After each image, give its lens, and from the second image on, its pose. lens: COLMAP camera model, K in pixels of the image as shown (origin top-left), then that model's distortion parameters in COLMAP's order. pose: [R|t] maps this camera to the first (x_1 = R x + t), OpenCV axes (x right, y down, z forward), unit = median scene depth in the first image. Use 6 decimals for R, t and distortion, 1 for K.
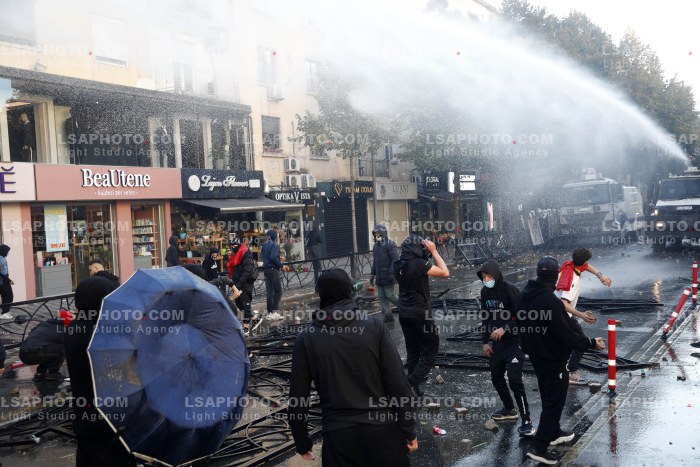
lens RADIAL K [[805.4, 0, 350.0], [0, 805.4, 233.5], [0, 0, 1]] dist [0.072123, 0.066271]
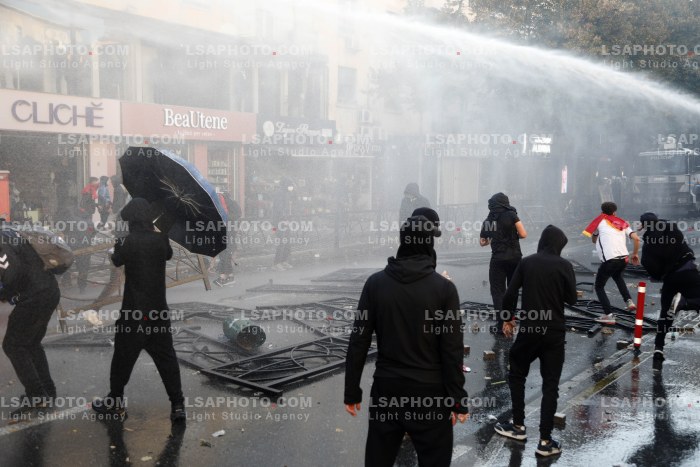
lens RADIAL K [[805.4, 0, 350.0], [0, 805.4, 233.5], [0, 0, 1]] dist [0.072123, 0.066271]
pose [[0.993560, 0.072230, -0.087304, 0.009953], [-0.067086, 0.995912, 0.060483, 0.001579], [0.091316, -0.054237, 0.994344, -0.024348]]
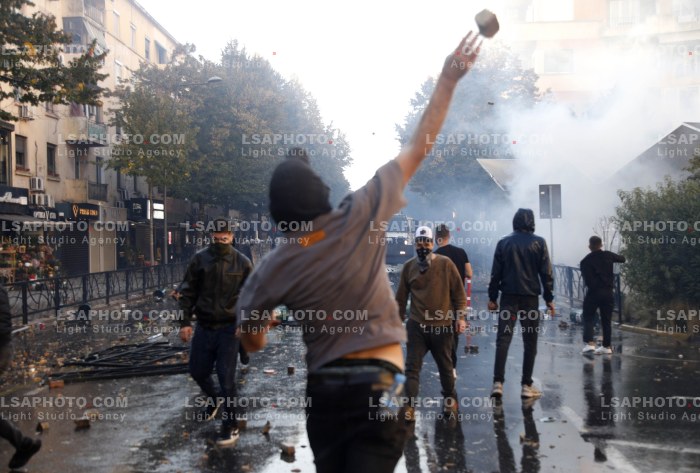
lens RADIAL K [[977.4, 0, 334.7], [0, 977.4, 236.1], [0, 0, 1]] dist [0.138835, -0.001837]
pose [[0.899483, 0.038689, 0.435241, -0.322671], [-0.019126, 0.998604, -0.049239, 0.039888], [-0.436538, 0.035966, 0.898967, -0.325368]]
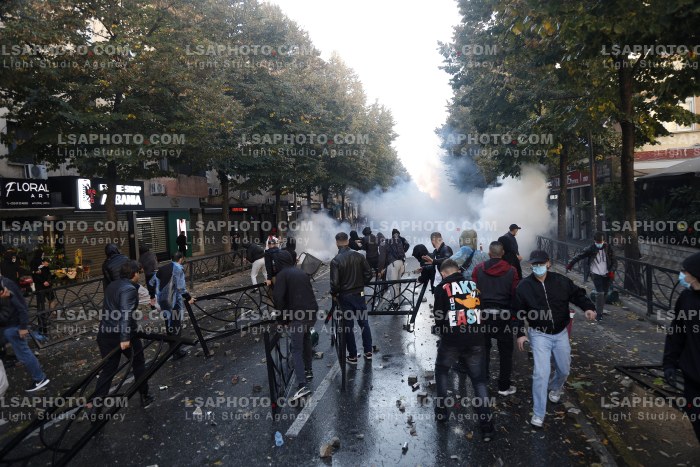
lens RADIAL K [[477.8, 0, 350.8], [0, 477.8, 233.9], [0, 0, 1]] dist [-0.118491, 0.072870]
pose [[0.949823, -0.007264, 0.312703, 0.358391], [0.007212, 0.999973, 0.001325, -0.044074], [-0.312704, 0.000997, 0.949850, 0.888841]]
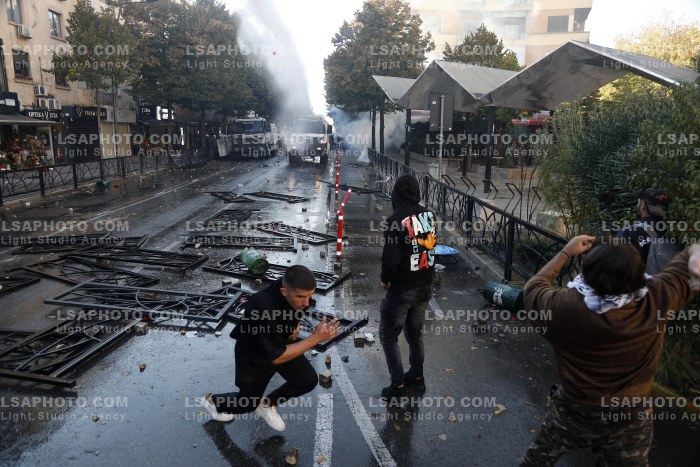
lens RADIAL K [[477.8, 0, 350.8], [0, 477.8, 233.9], [0, 0, 1]] dist [-0.118491, 0.072870]
pose [[0.858069, -0.041124, 0.511885, -0.033951], [-0.048979, 0.985690, 0.161293, 0.001081], [-0.511193, -0.163472, 0.843776, 0.075437]]
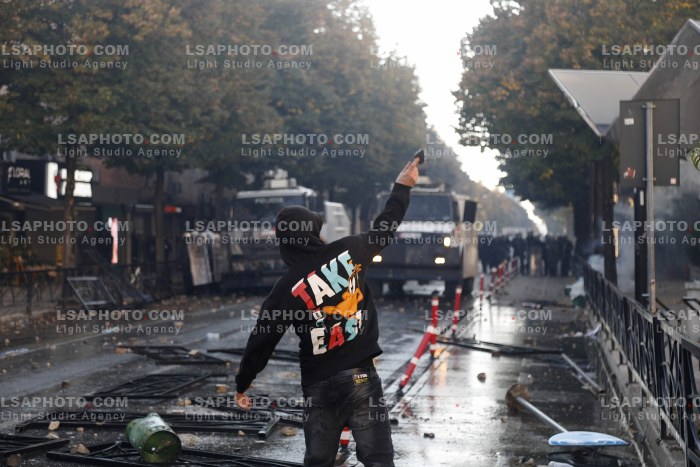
lens RADIAL K [[1348.6, 0, 349.0], [0, 1348.6, 232.2], [0, 0, 1]] dist [0.316886, -0.017580]
pose [[0.936439, 0.051716, 0.346999, -0.027430], [-0.038468, 0.998248, -0.044964, 0.018608], [-0.348716, 0.028758, 0.936787, -0.030869]]
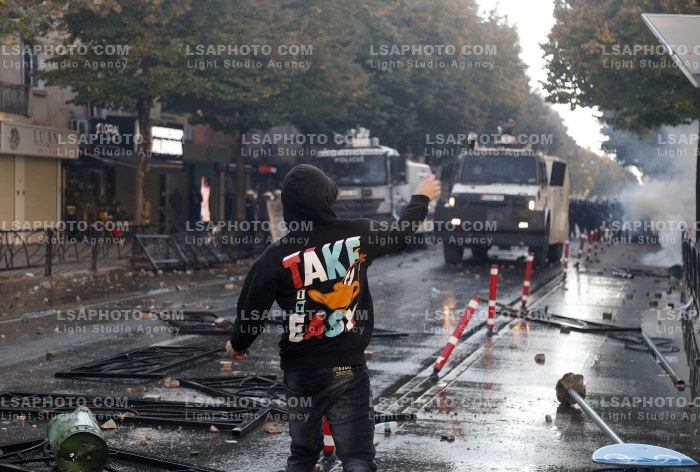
lens RADIAL K [[1307.8, 0, 338.9], [0, 1307.8, 224.6], [0, 0, 1]] dist [0.297084, 0.014801]
pose [[0.963108, 0.062230, 0.261821, 0.025388], [-0.059488, 0.998060, -0.018393, 0.016007], [-0.262458, 0.002139, 0.964941, 0.039410]]
